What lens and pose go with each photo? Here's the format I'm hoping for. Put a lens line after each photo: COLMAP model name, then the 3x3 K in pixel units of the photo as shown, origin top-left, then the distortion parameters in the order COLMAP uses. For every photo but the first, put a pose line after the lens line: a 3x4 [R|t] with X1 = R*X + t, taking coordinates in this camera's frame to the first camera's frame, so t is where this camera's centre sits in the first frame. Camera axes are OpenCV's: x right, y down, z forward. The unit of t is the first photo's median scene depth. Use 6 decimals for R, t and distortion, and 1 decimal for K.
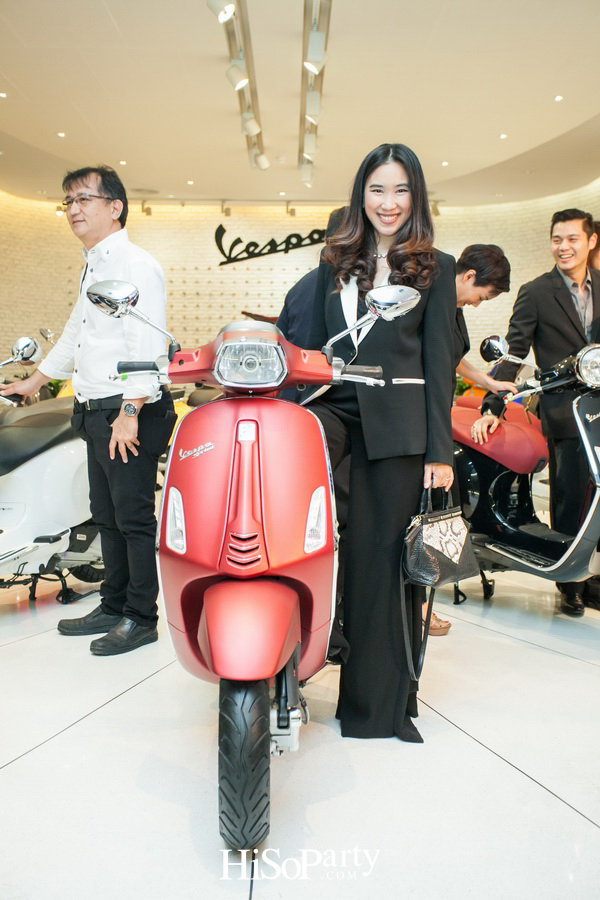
lens RADIAL K [[988.2, 0, 300.0], [0, 988.2, 450.0], [0, 0, 1]] dist [0.041368, -0.002722]
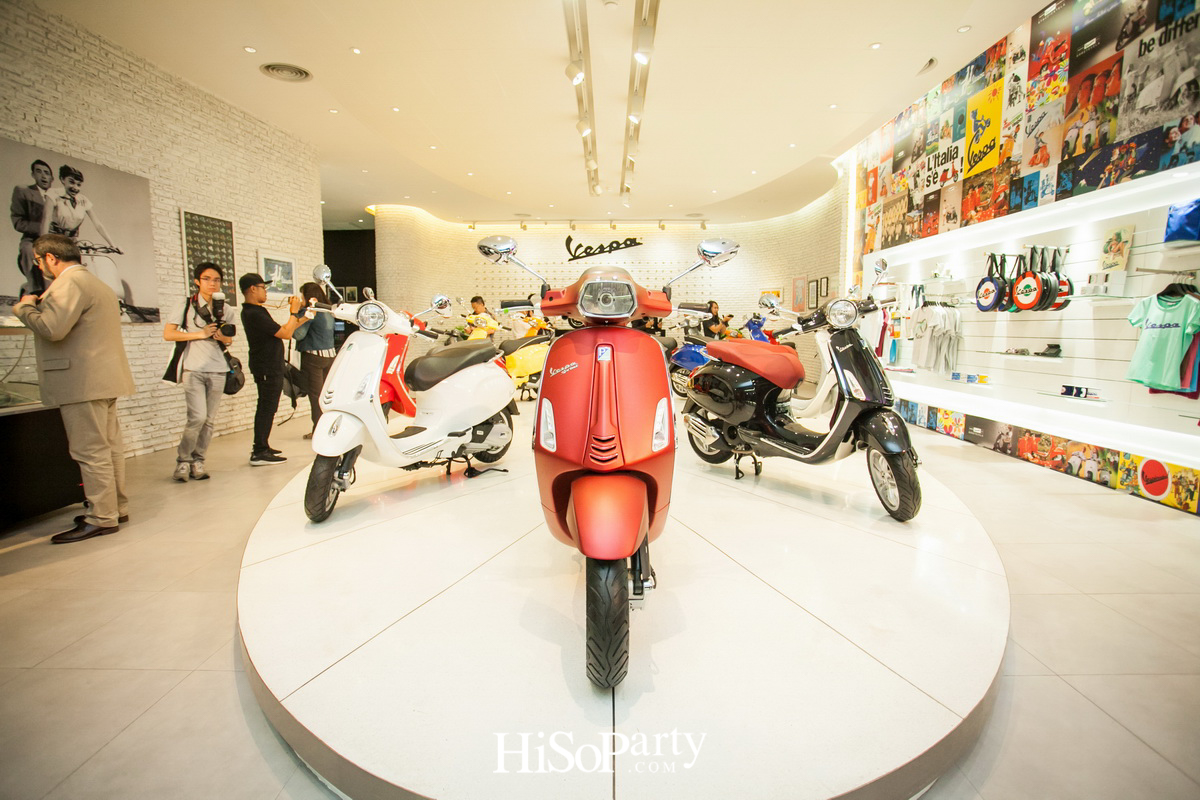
lens RADIAL K [[577.8, 0, 600.0], [0, 577.8, 400.0], [0, 0, 1]] dist [-0.069775, 0.024987]
pose [[0.999756, 0.000002, -0.022093, -0.040103], [0.000857, 0.999243, 0.038887, 0.010746], [0.022076, -0.038896, 0.998999, 0.252175]]
